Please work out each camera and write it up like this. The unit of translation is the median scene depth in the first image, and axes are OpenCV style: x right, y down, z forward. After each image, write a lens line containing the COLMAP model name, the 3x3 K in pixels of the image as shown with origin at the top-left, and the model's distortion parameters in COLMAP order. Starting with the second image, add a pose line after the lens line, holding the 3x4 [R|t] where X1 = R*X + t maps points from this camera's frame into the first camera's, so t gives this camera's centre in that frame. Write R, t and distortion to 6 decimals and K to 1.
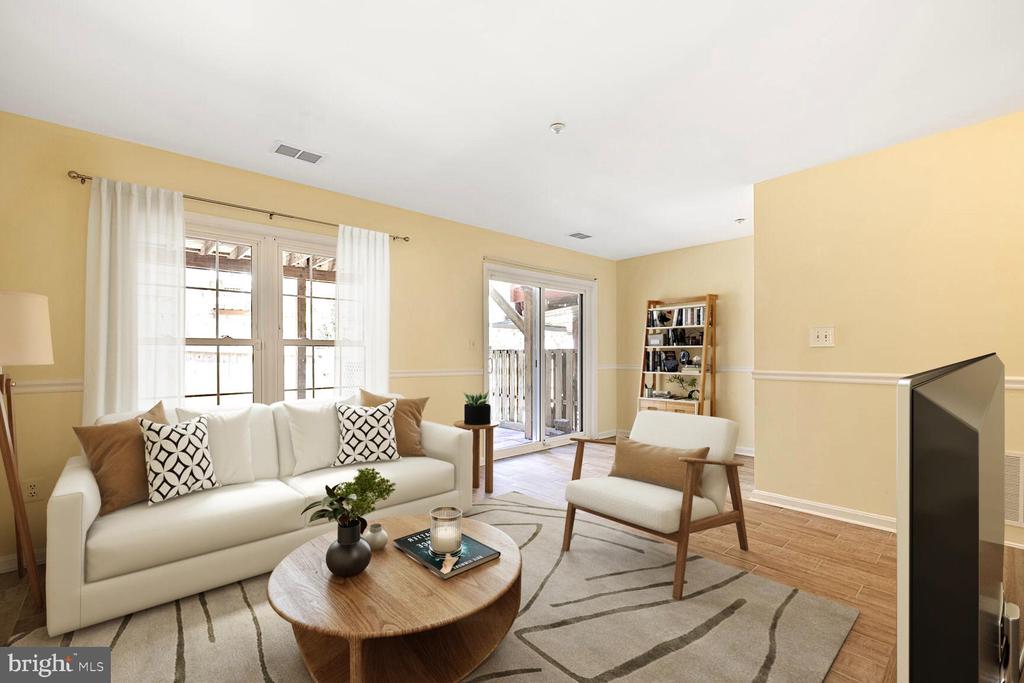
lens RADIAL K [[437.8, 0, 507.3], [0, 437.8, 350.1], [0, 0, 1]] dist [-0.002227, 0.000182]
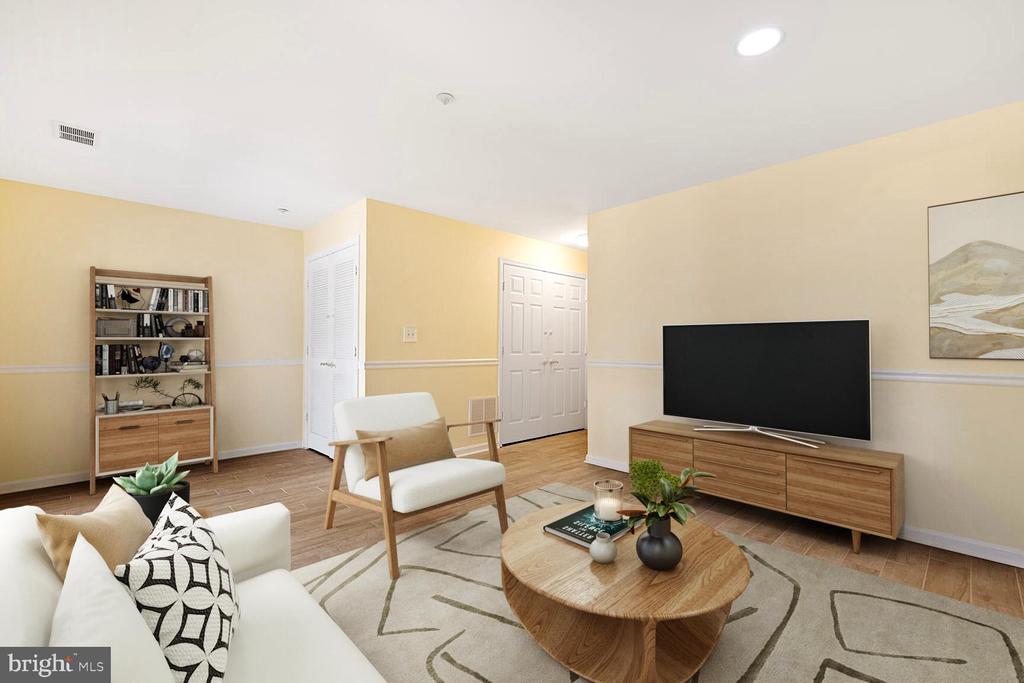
lens RADIAL K [[437.8, 0, 507.5], [0, 437.8, 339.7], [0, 0, 1]] dist [-0.002227, 0.000182]
pose [[-0.040297, 0.007599, 0.999159, -0.378720], [-0.006592, 0.999947, -0.007871, -0.003706], [-0.999166, -0.006903, -0.040245, 0.439228]]
